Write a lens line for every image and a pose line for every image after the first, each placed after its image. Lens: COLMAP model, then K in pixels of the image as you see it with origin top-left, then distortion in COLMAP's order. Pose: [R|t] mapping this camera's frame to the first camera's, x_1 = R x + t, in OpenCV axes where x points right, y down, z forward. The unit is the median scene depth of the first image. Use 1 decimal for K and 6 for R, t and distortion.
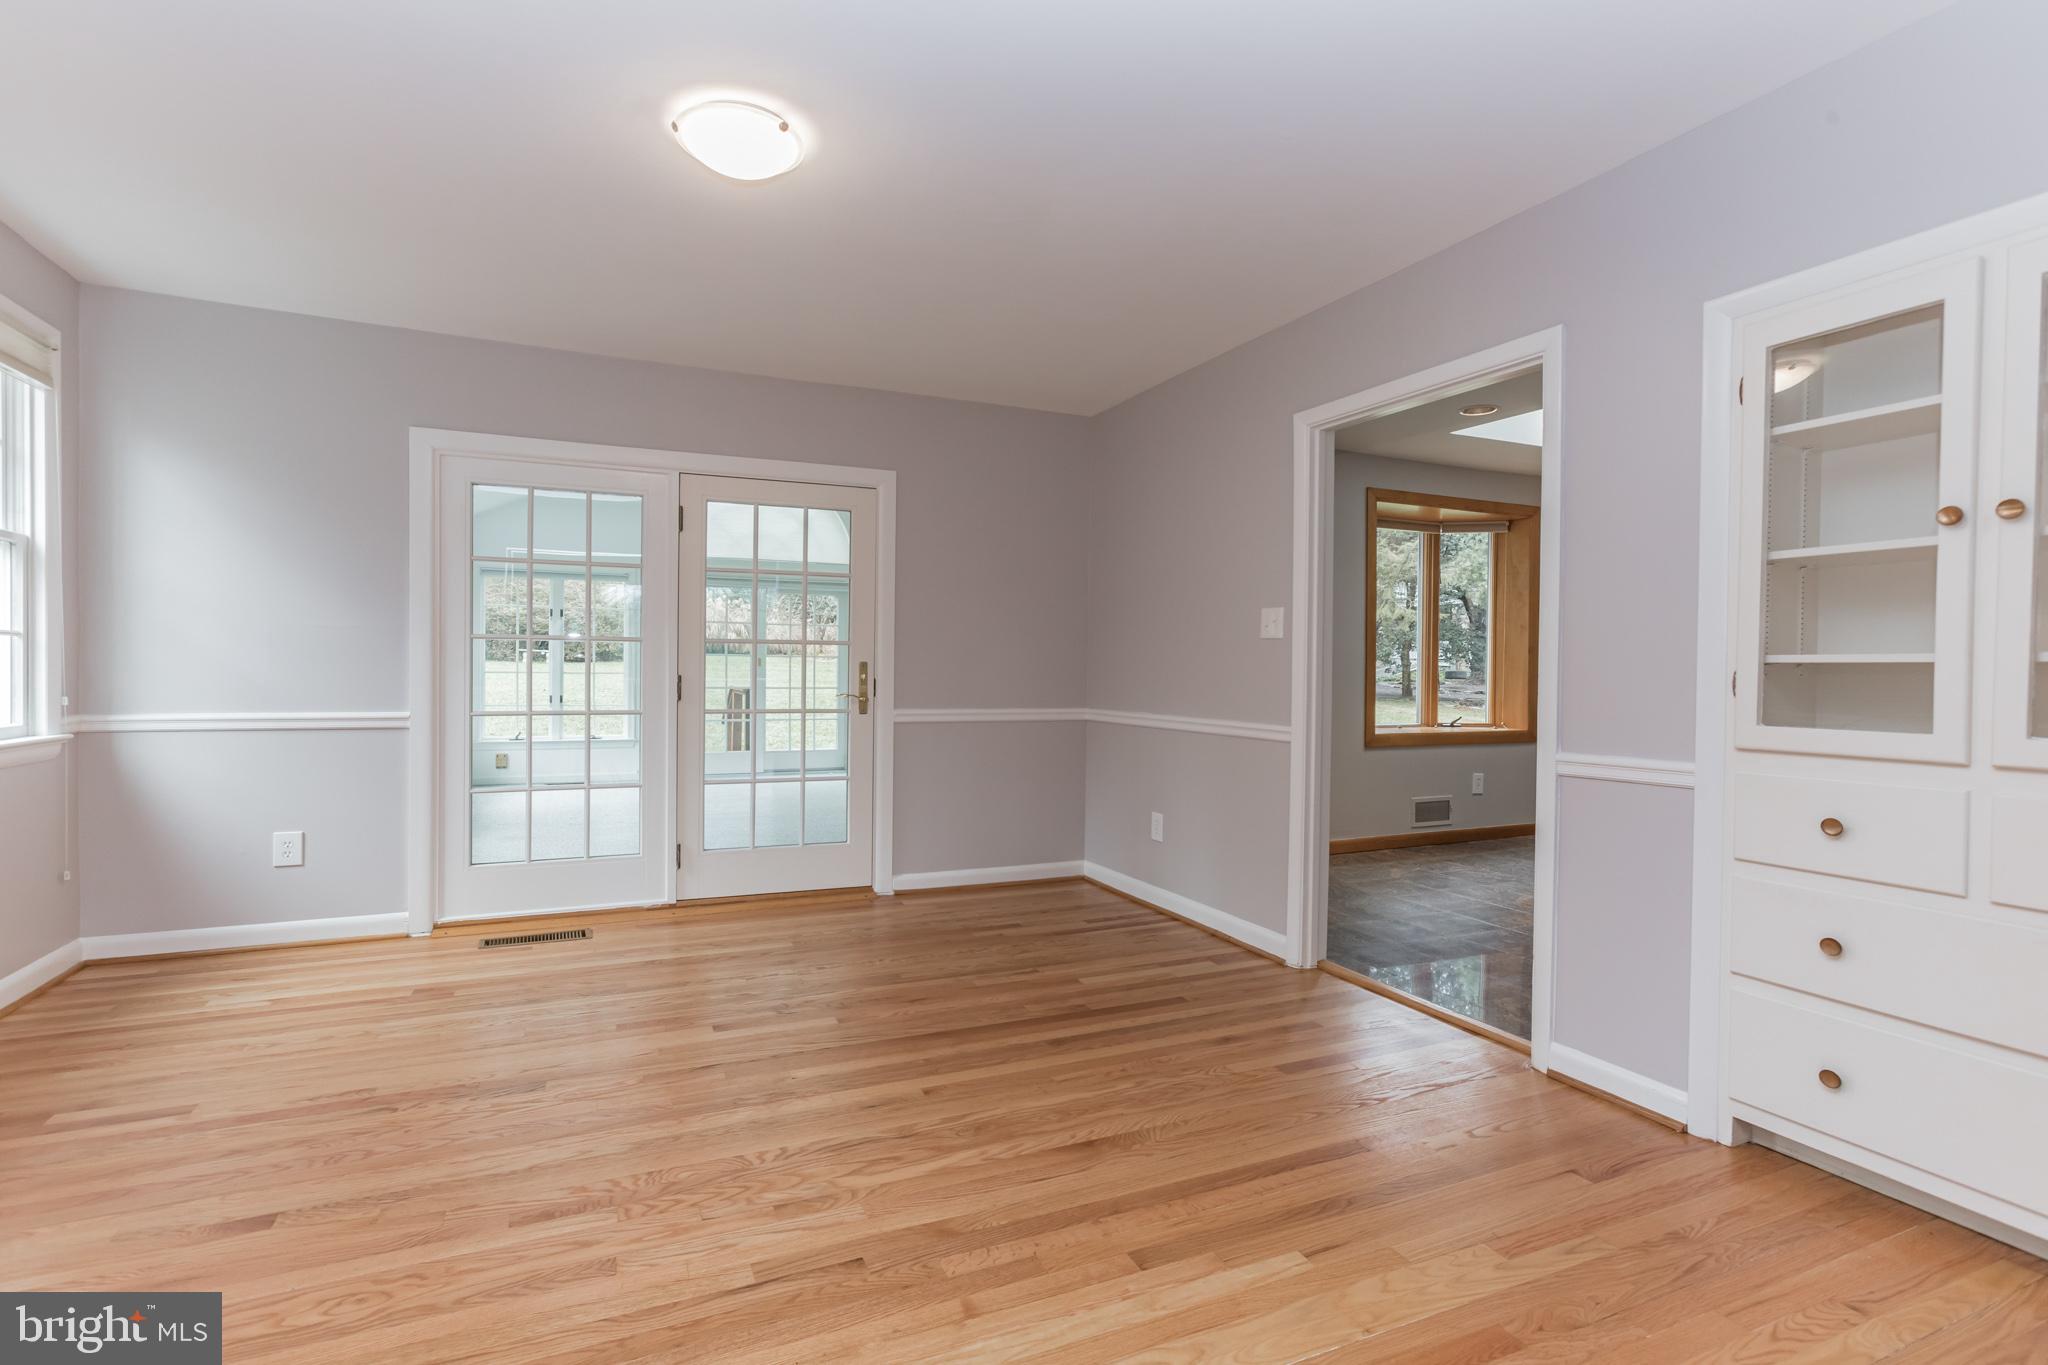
lens RADIAL K [[1117.9, 0, 1032.0], [0, 1117.9, 695.4], [0, 0, 1]] dist [0.000332, 0.000658]
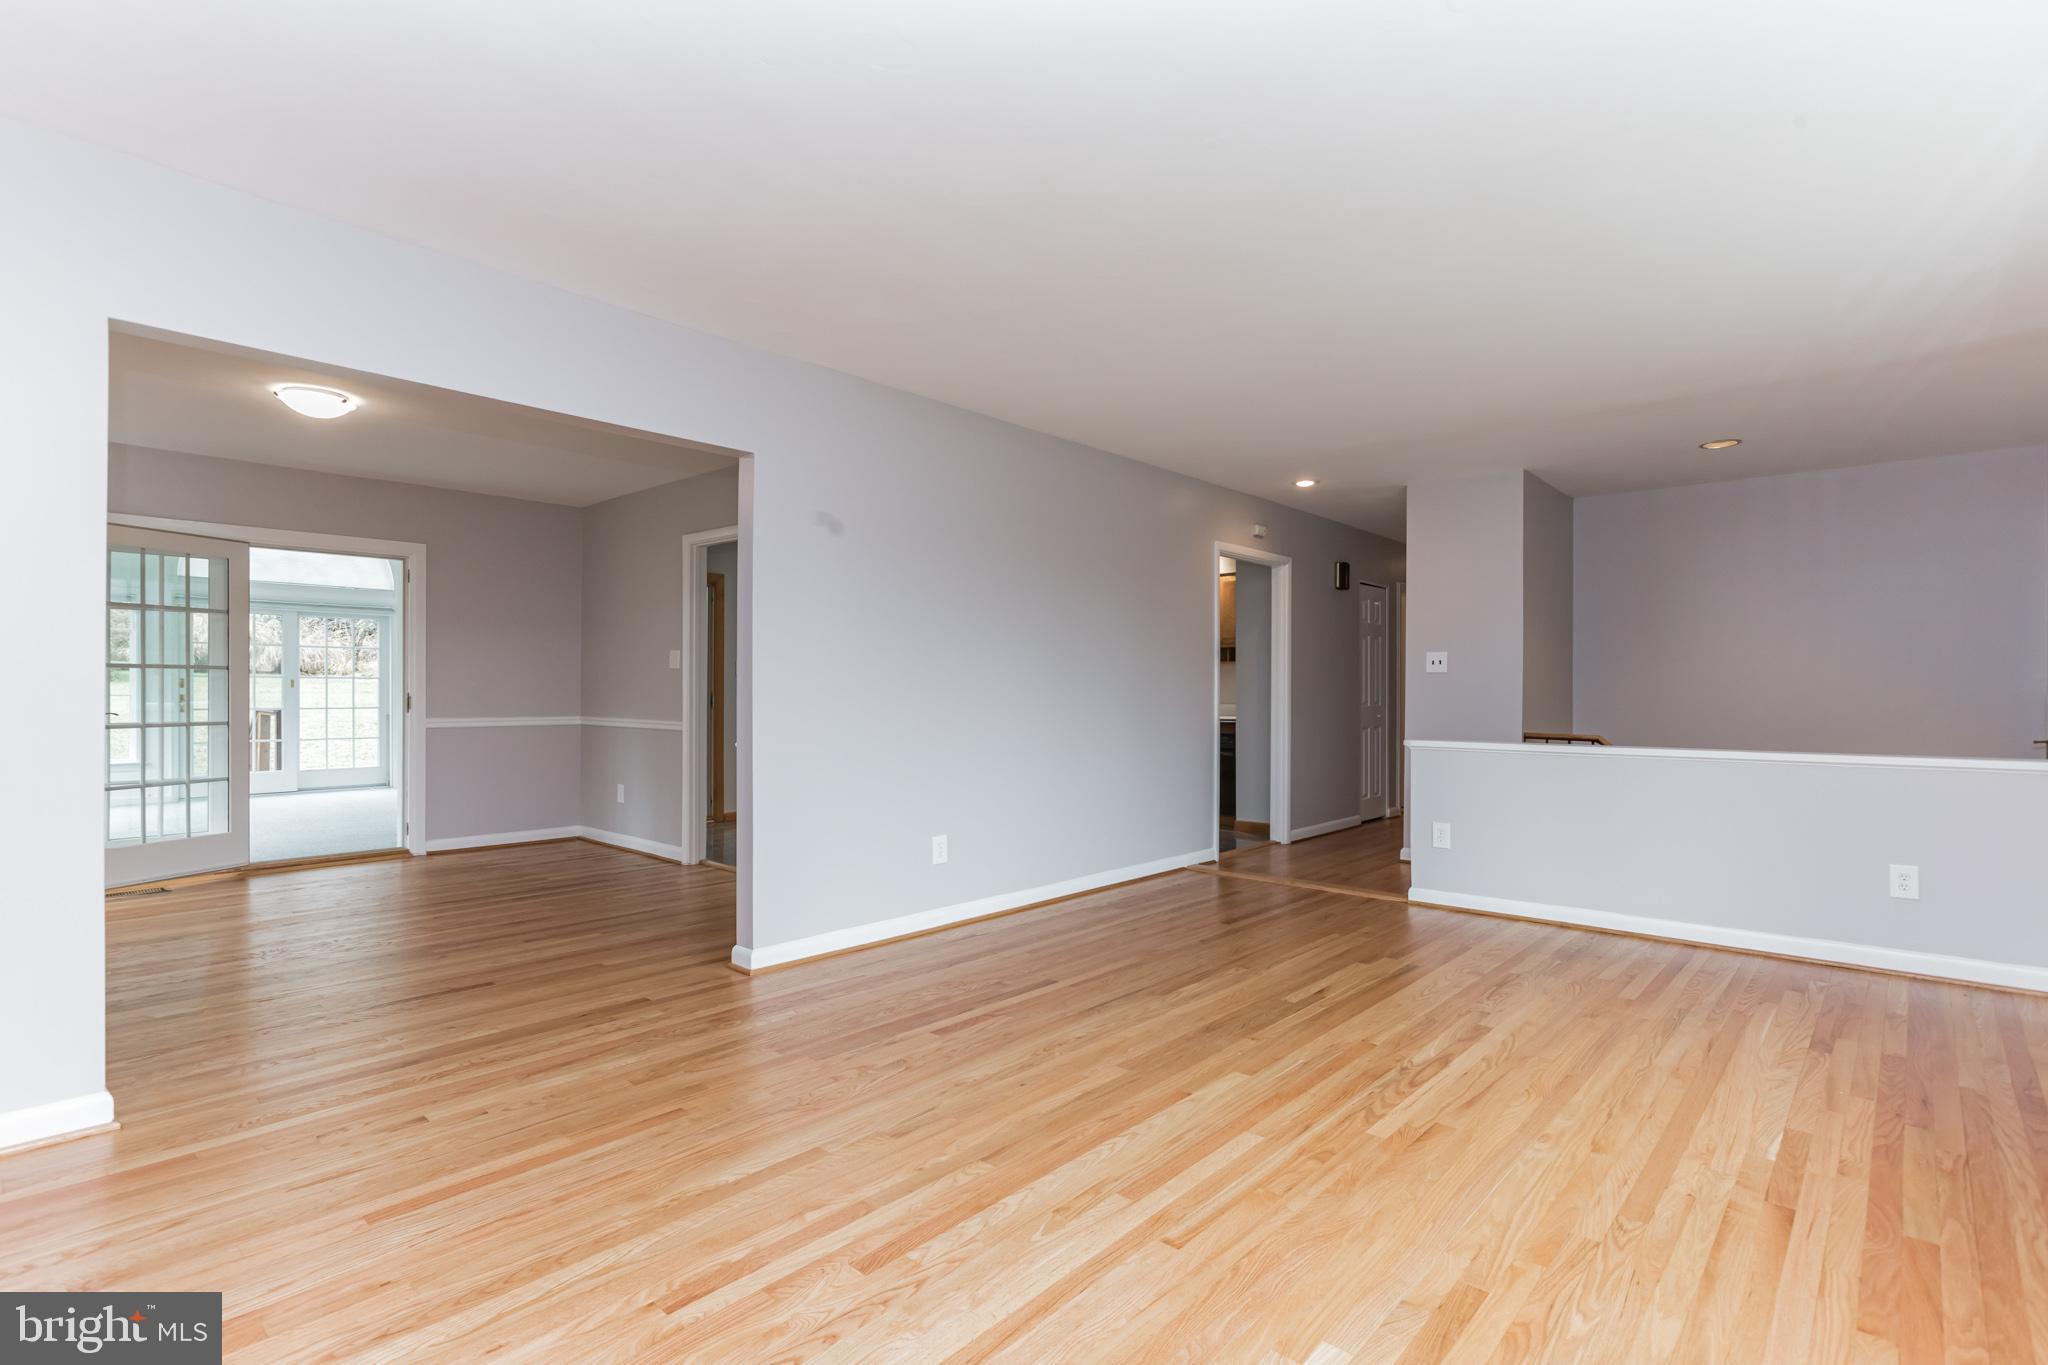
lens RADIAL K [[1152.6, 0, 1021.3], [0, 1152.6, 698.2], [0, 0, 1]] dist [-0.000136, 0.000169]
pose [[0.943800, -0.006463, 0.330454, 0.113452], [0.011510, 0.999845, -0.013319, 0.017566], [-0.330316, 0.016374, 0.943728, -0.654225]]
